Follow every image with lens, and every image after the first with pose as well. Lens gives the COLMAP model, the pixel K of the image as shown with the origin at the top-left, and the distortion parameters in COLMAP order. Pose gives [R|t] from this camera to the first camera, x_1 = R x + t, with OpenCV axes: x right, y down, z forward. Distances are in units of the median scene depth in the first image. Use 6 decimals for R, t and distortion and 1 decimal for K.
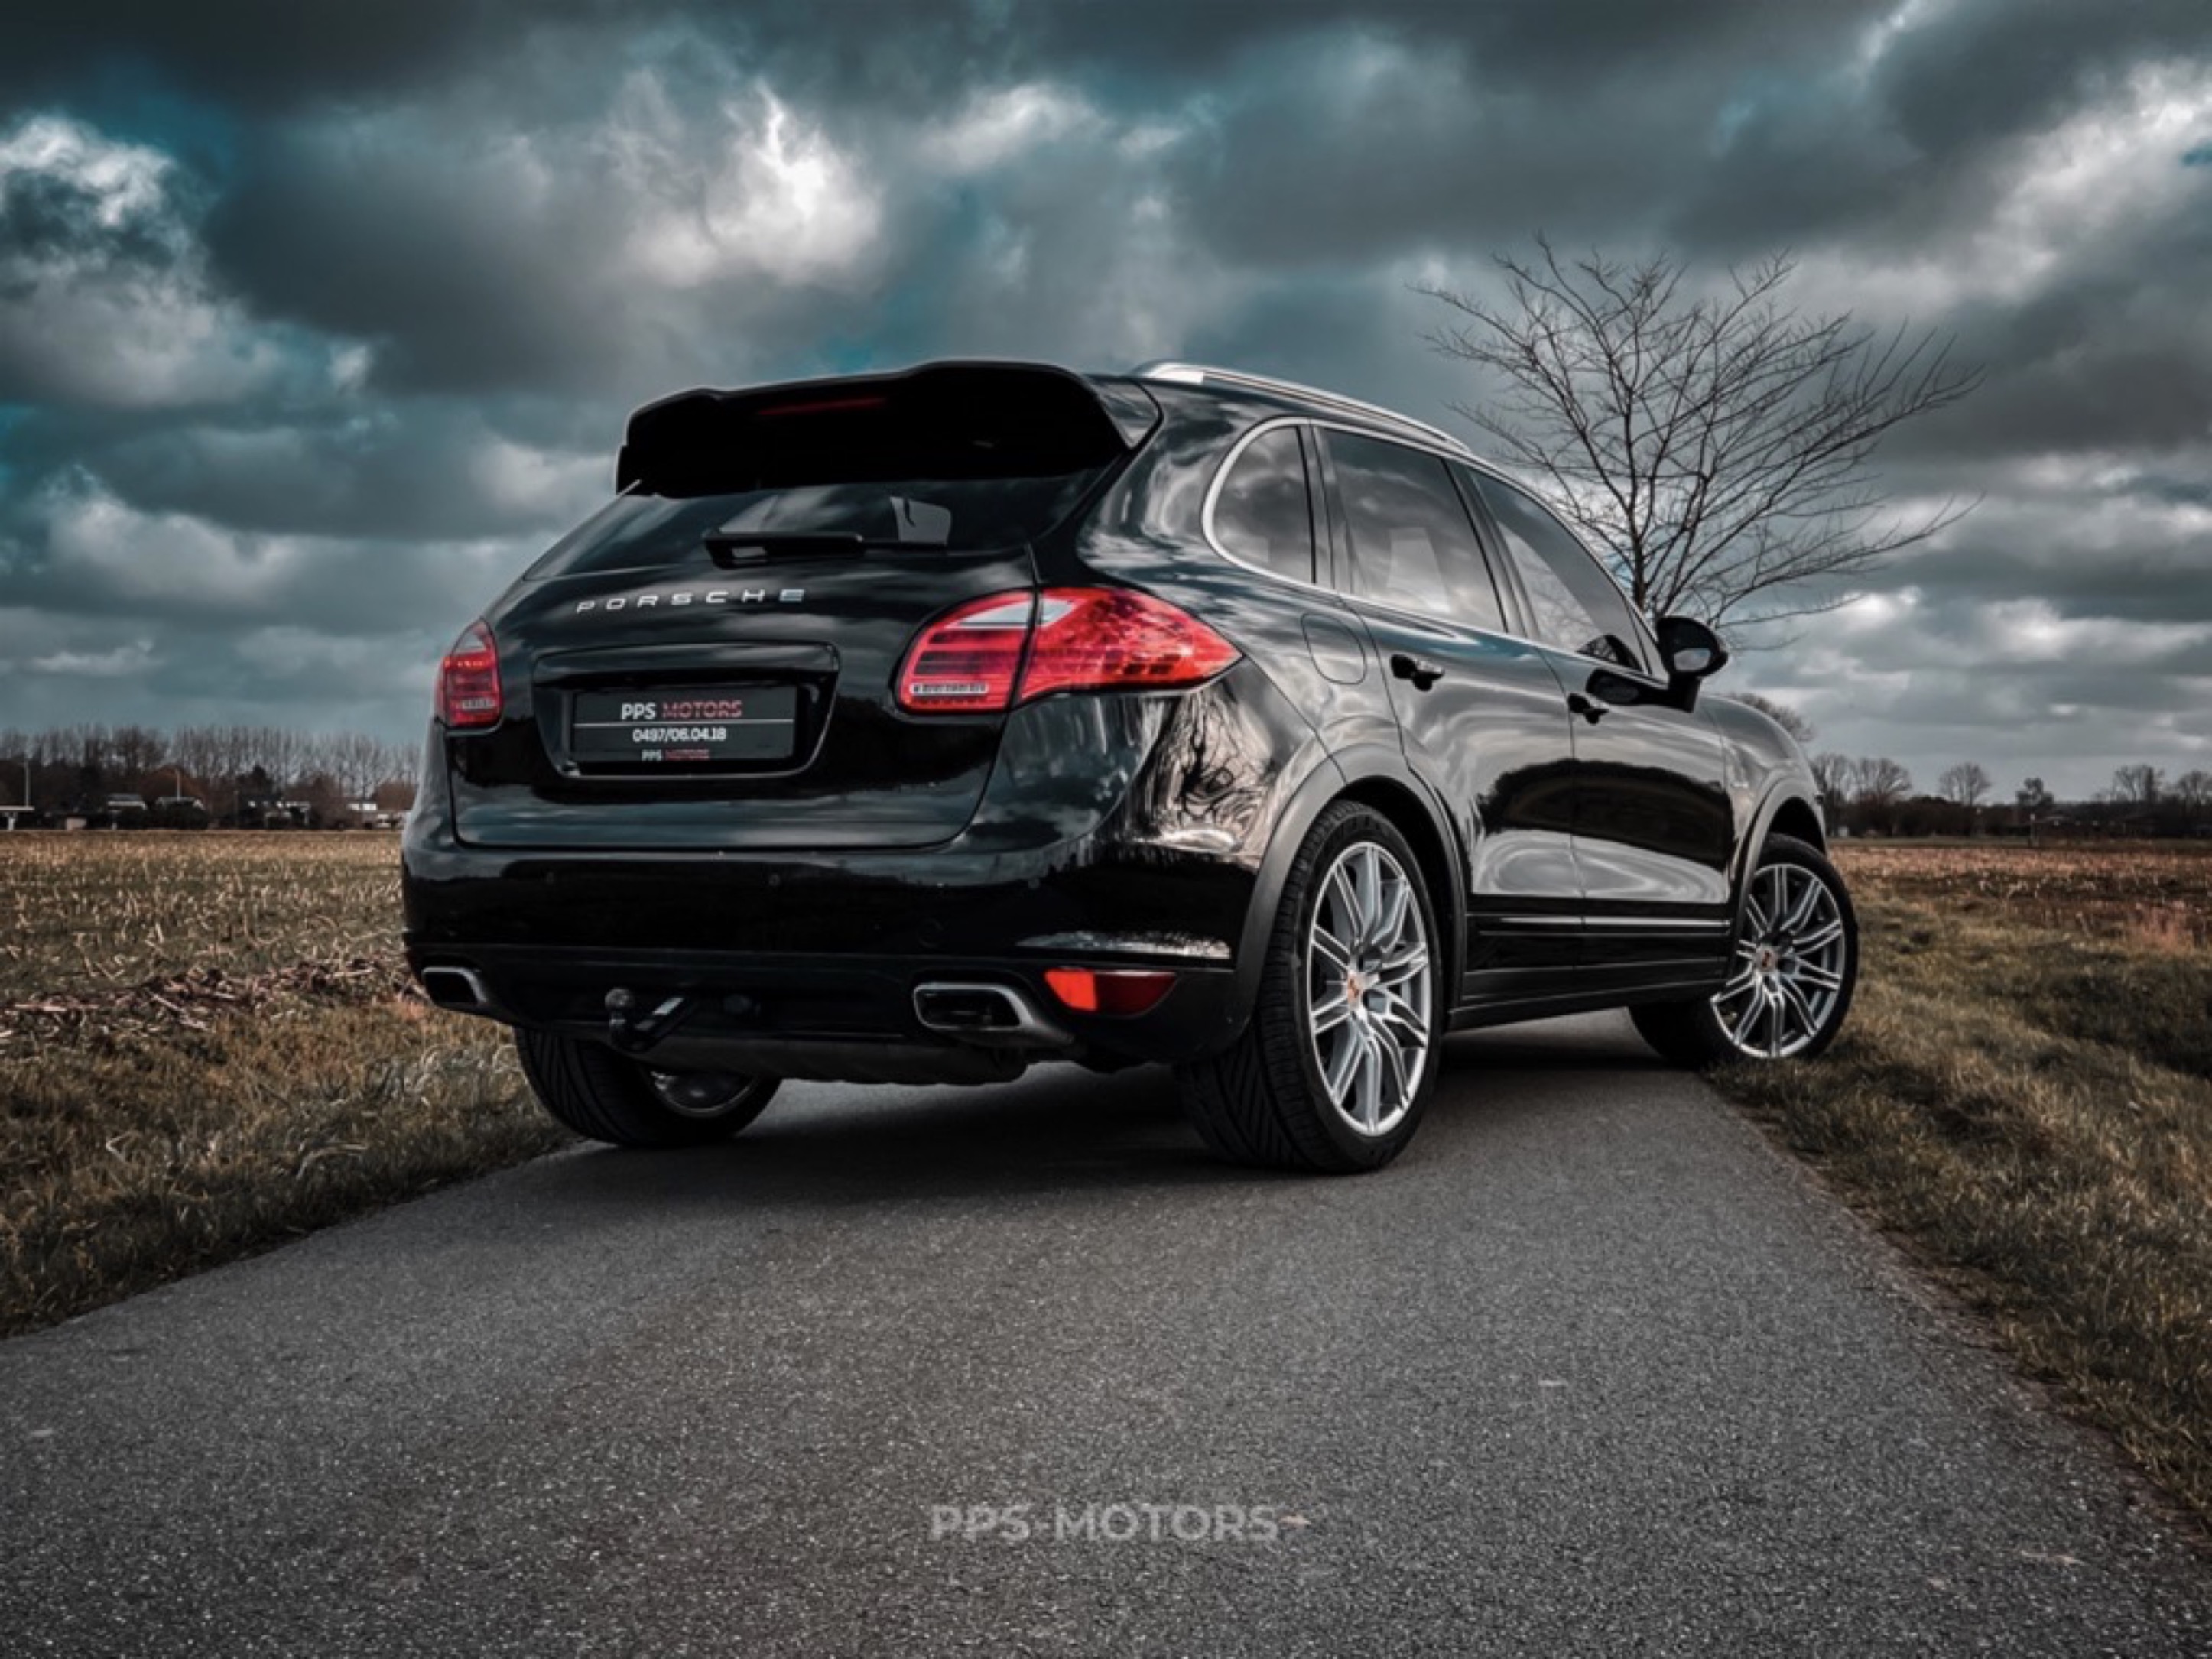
lens RADIAL K [[2518.9, 0, 1142.5], [0, 2518.9, 819.9], [0, 0, 1]] dist [0.070242, 0.000000]
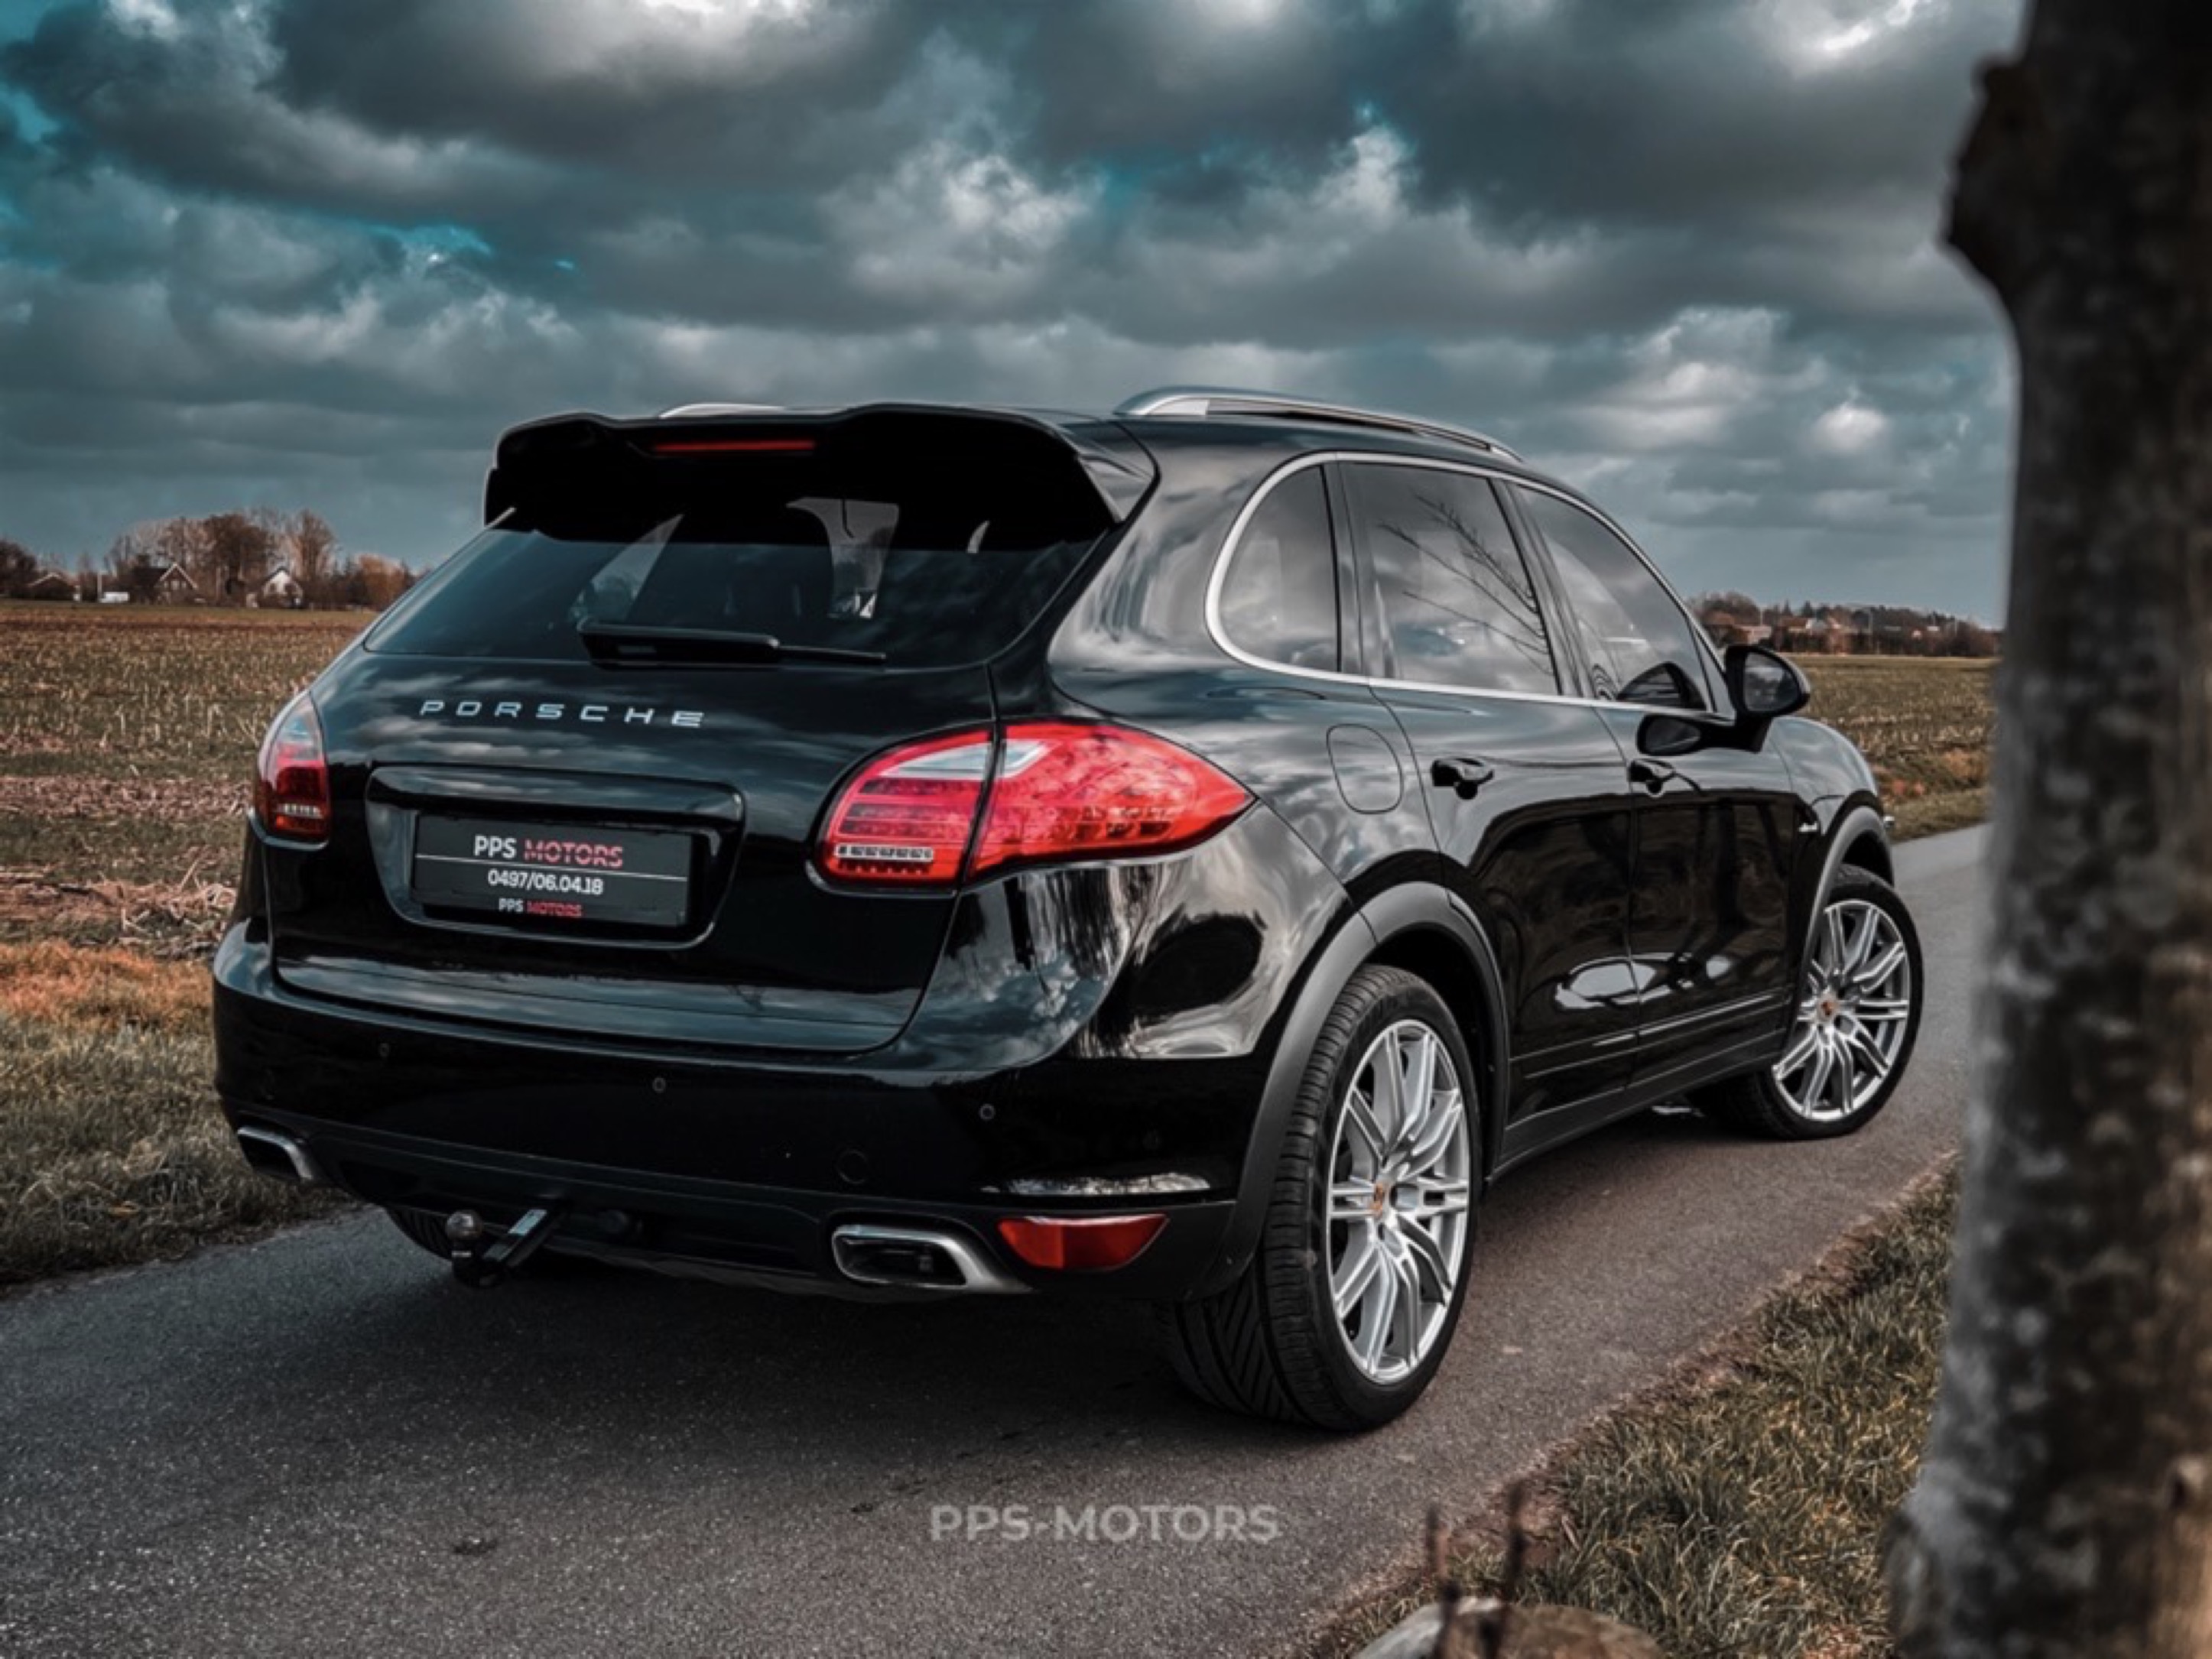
lens RADIAL K [[2518.9, 0, 1104.2], [0, 2518.9, 810.5], [0, 0, 1]] dist [0.070242, 0.000000]
pose [[0.999784, 0.020479, 0.003530, -0.010291], [-0.020683, 0.997092, 0.073346, -0.115575], [-0.002017, -0.073403, 0.997300, 0.201995]]
